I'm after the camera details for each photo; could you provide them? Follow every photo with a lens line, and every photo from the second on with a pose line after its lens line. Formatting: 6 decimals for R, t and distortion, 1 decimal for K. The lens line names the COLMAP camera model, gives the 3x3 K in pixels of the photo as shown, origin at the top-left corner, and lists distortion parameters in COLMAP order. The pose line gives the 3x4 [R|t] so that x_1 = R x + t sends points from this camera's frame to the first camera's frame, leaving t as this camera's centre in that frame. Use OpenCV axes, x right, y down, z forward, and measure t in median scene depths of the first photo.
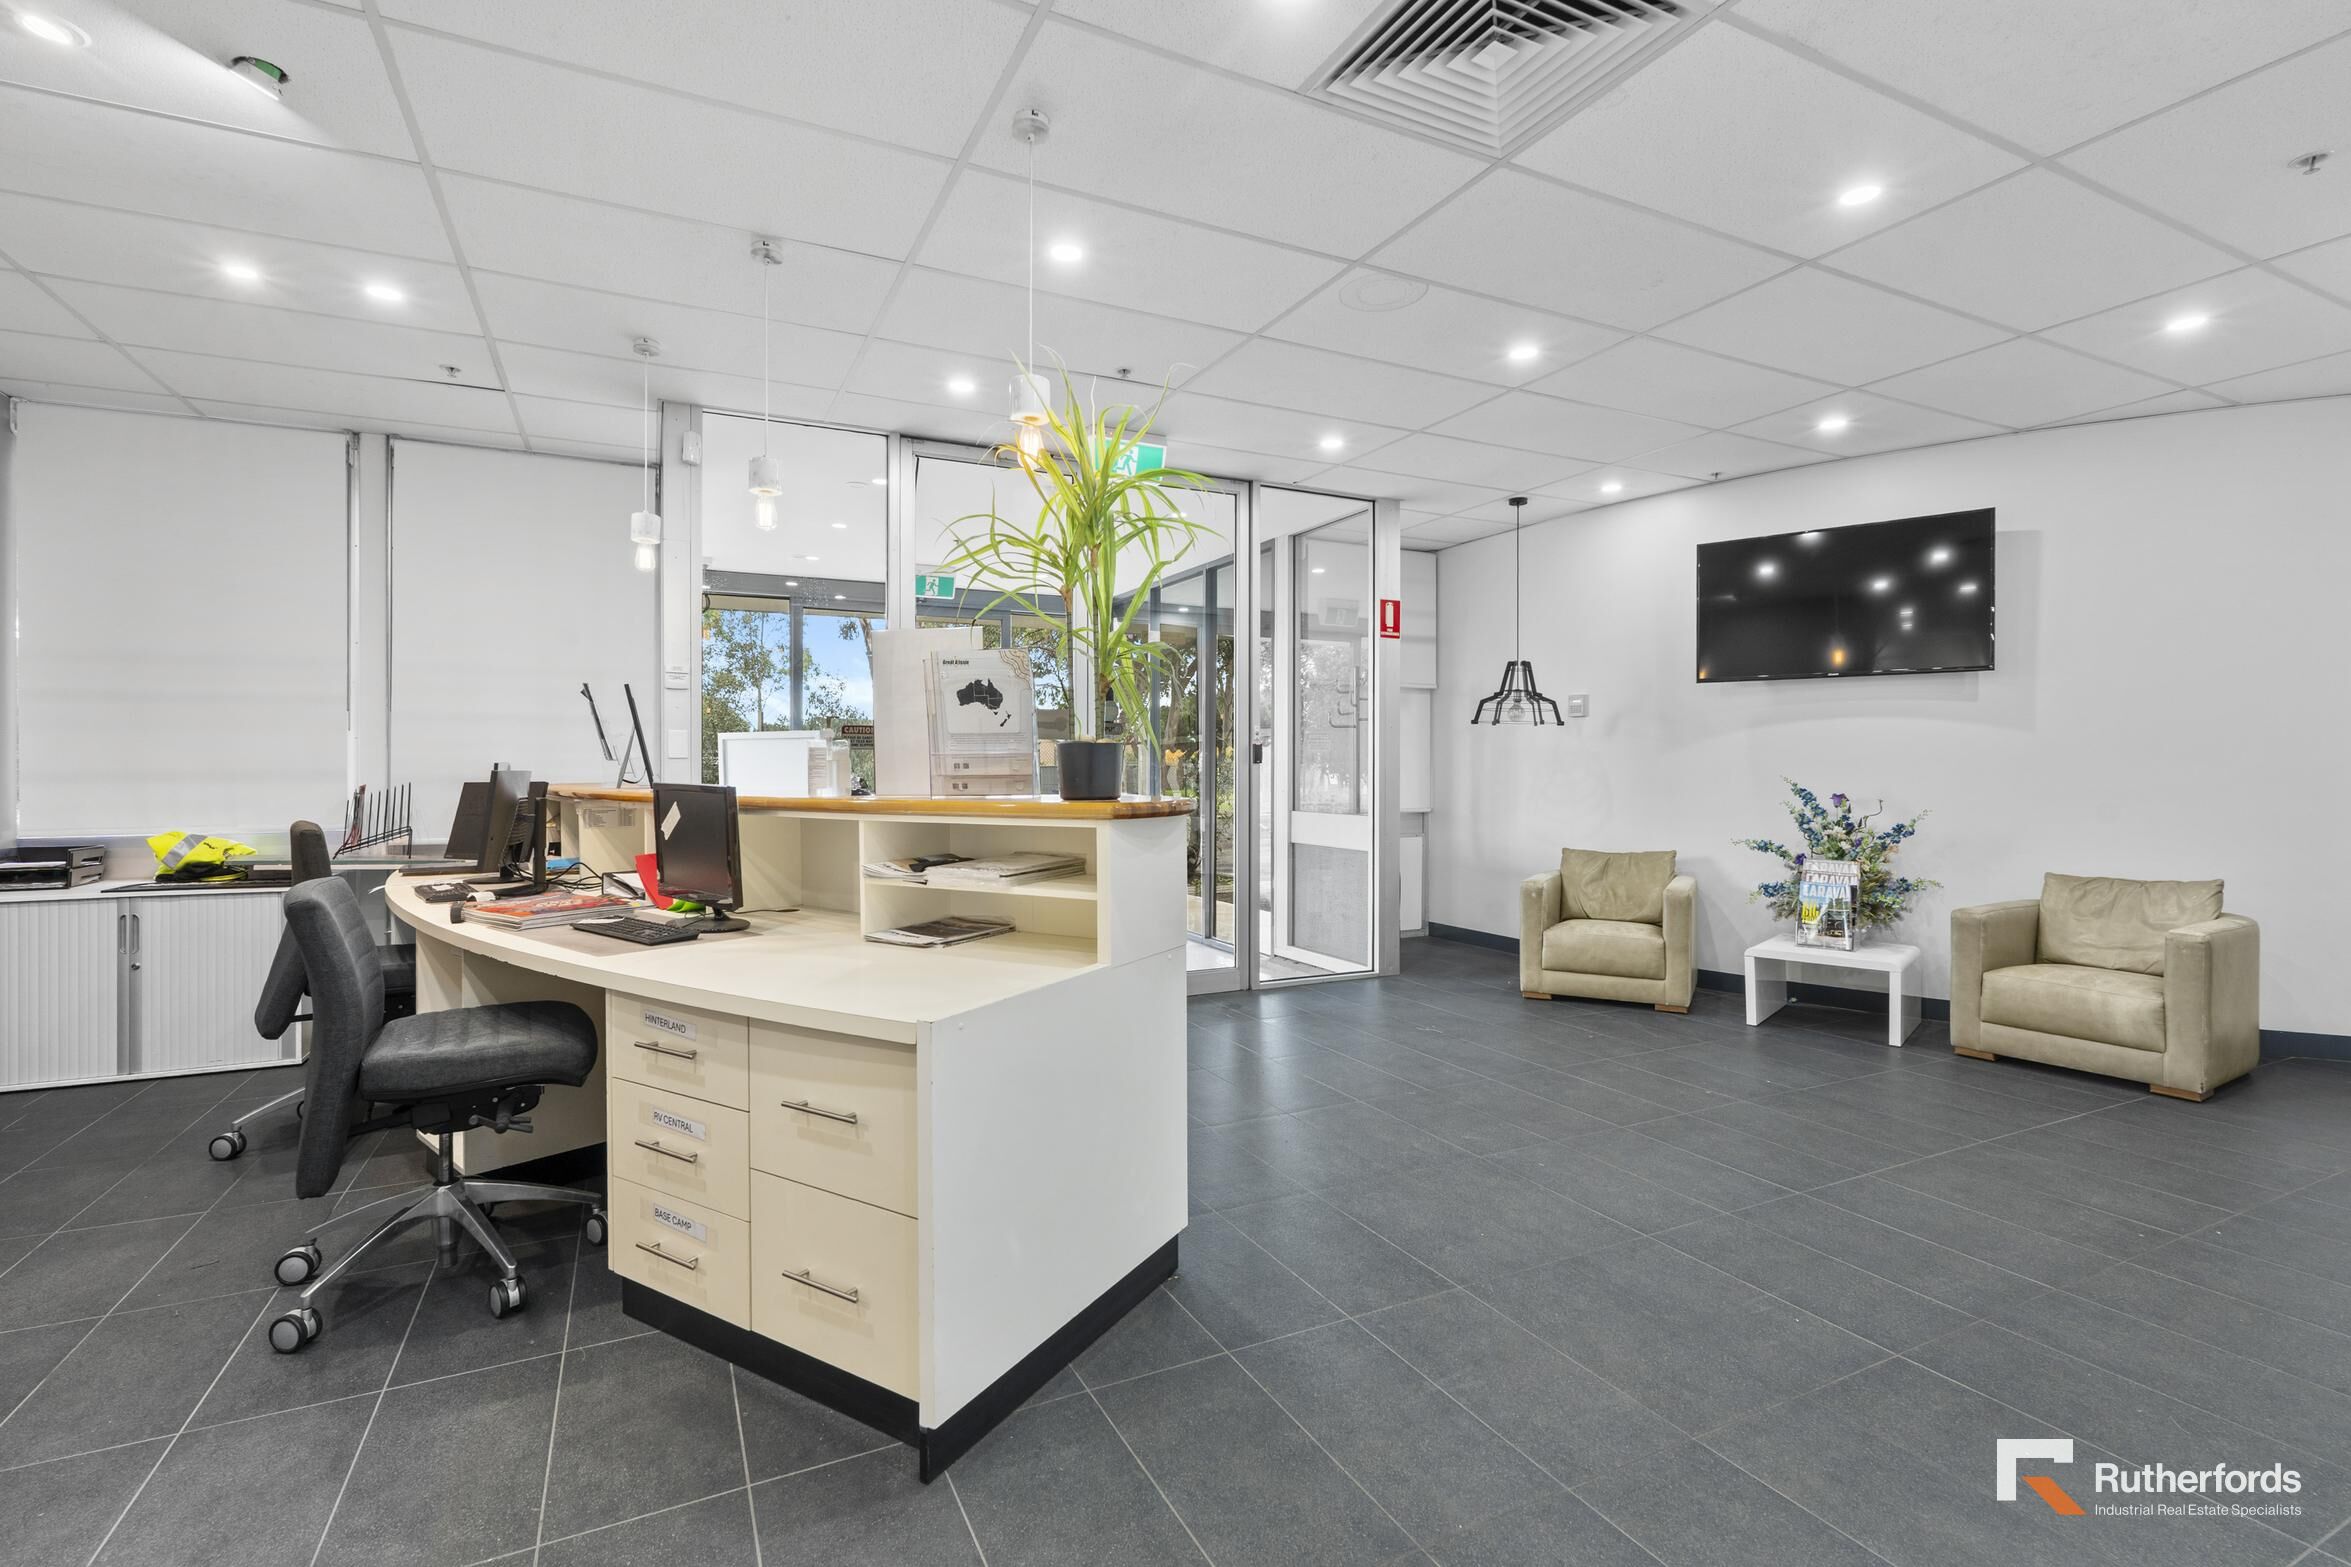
lens RADIAL K [[1080.1, 0, 1178.2], [0, 1080.1, 761.4], [0, 0, 1]] dist [-0.002050, -0.000152]
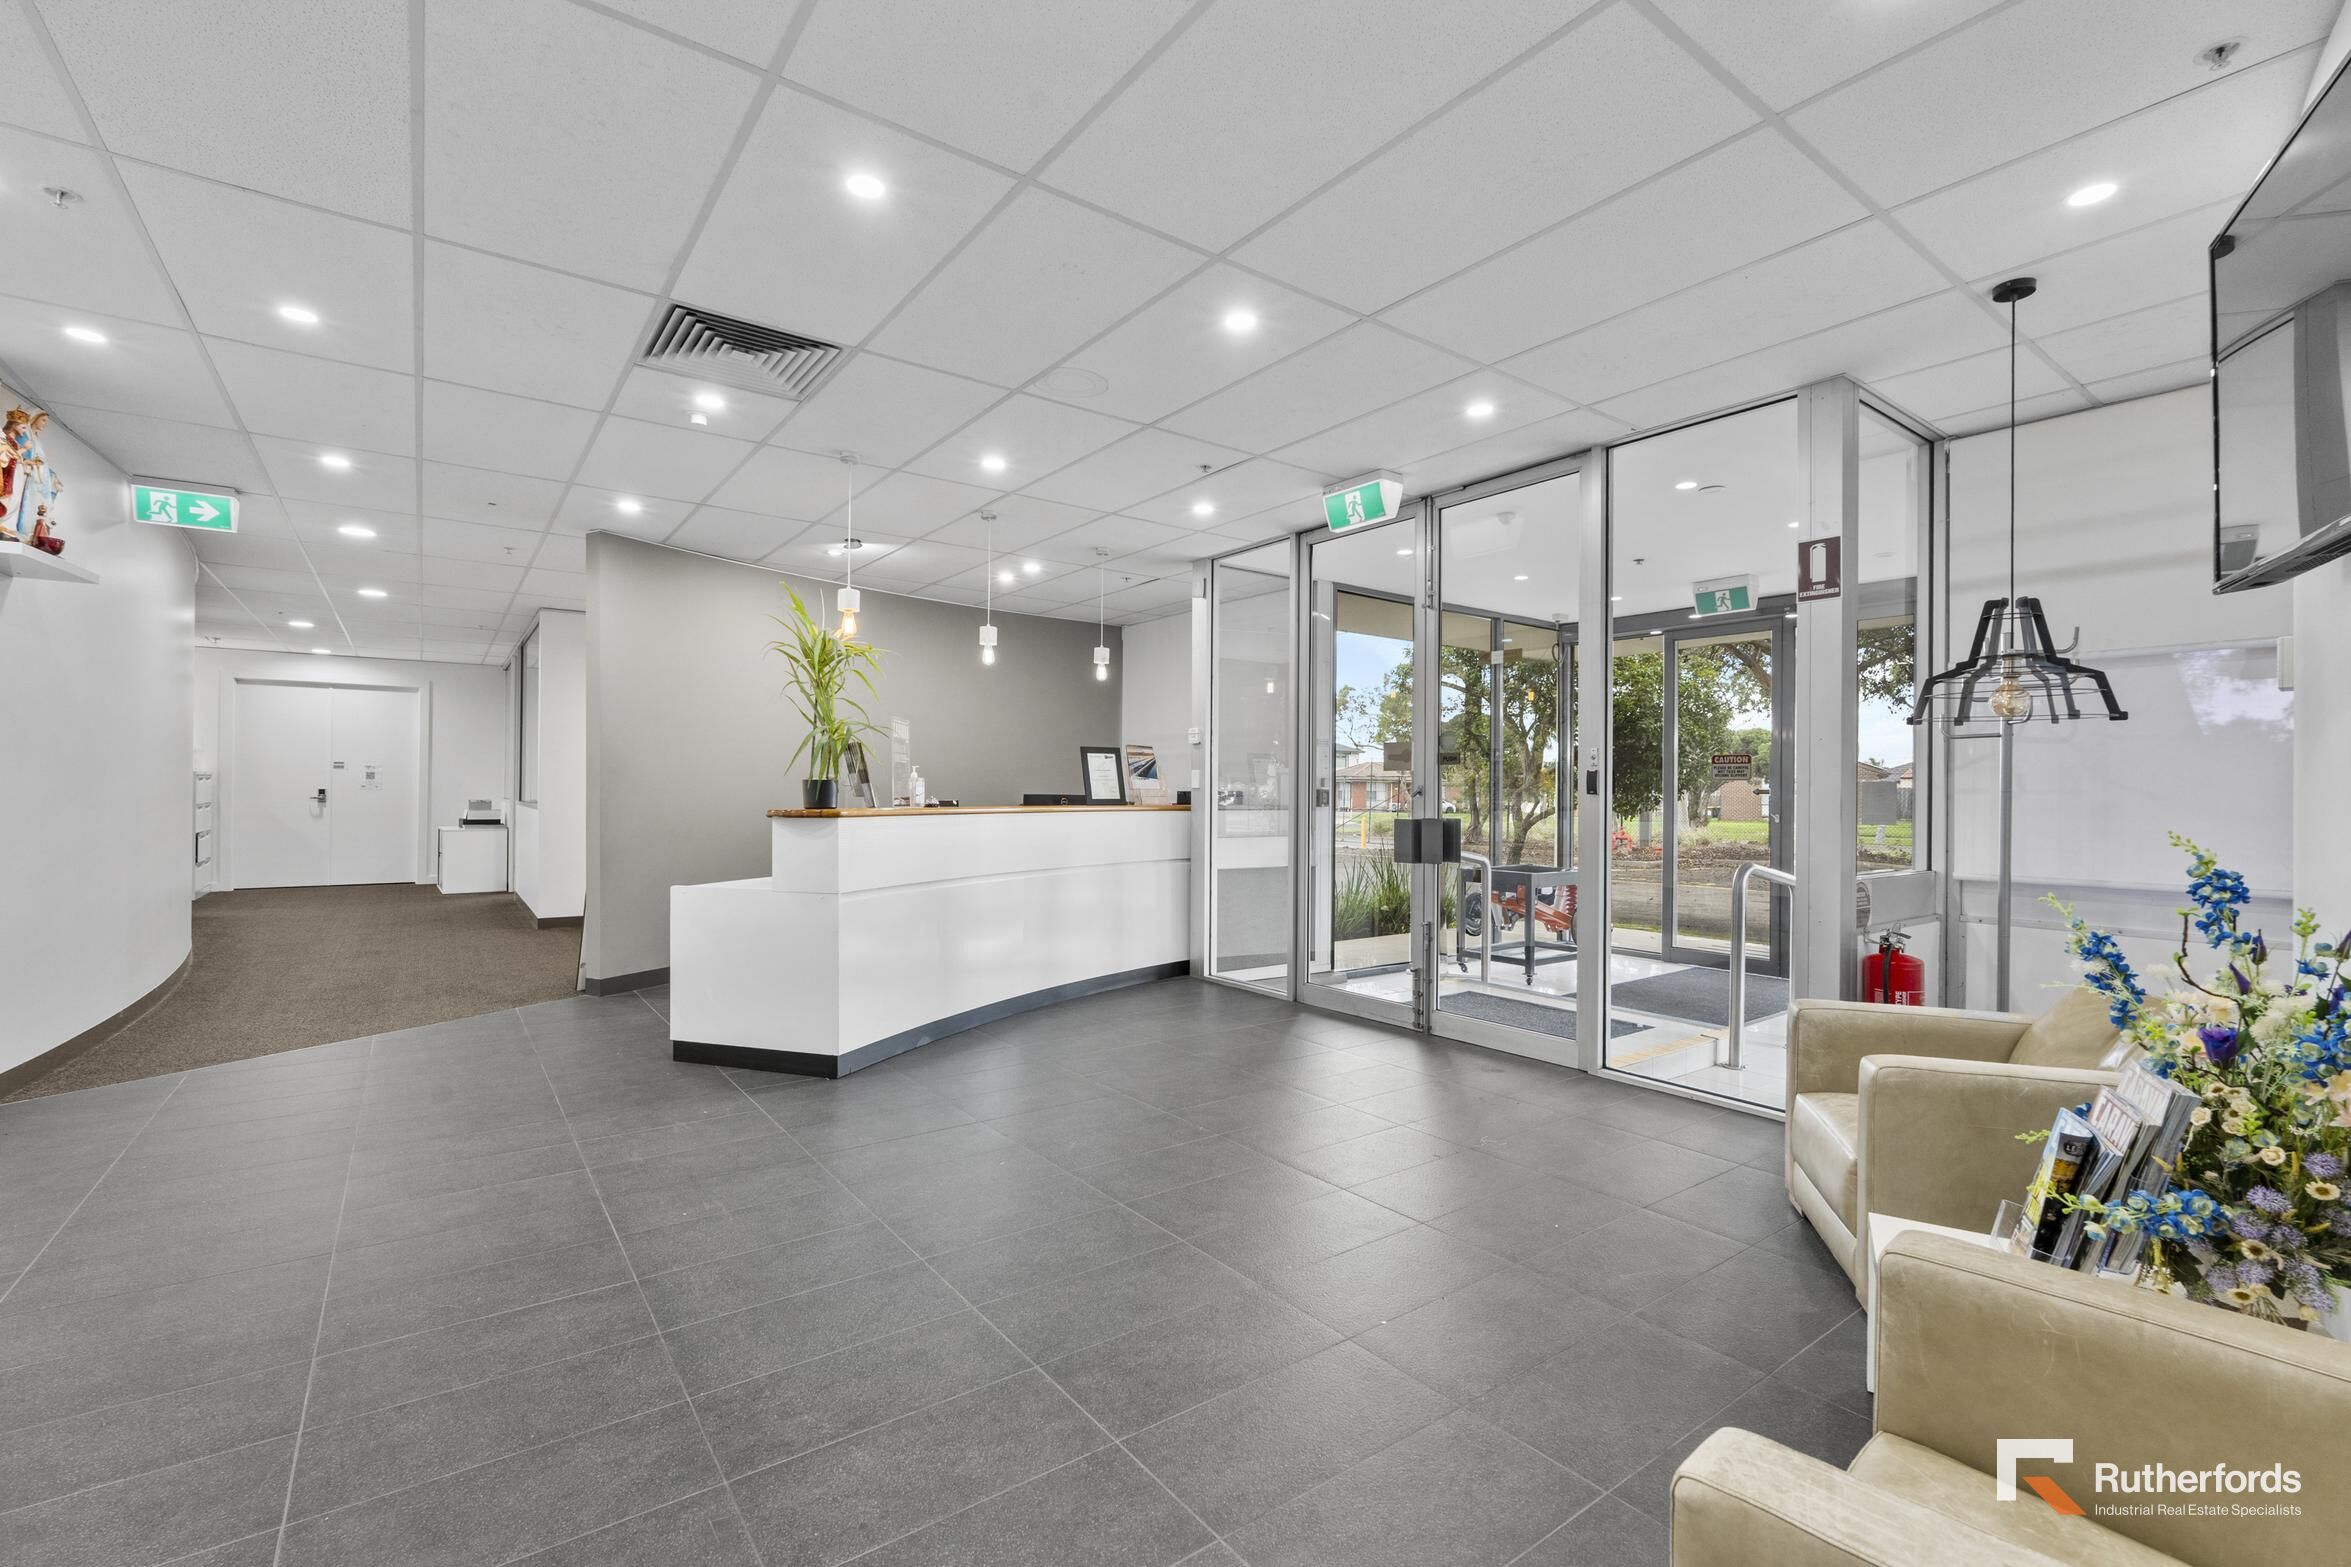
lens RADIAL K [[1022.7, 0, 1175.5], [0, 1022.7, 783.5], [0, 0, 1]] dist [-0.018229, -0.000045]
pose [[0.175147, -0.007074, -0.984517, 0.724624], [-0.001544, 0.999971, -0.007460, 0.000099], [0.984541, 0.002826, 0.175131, 0.522656]]
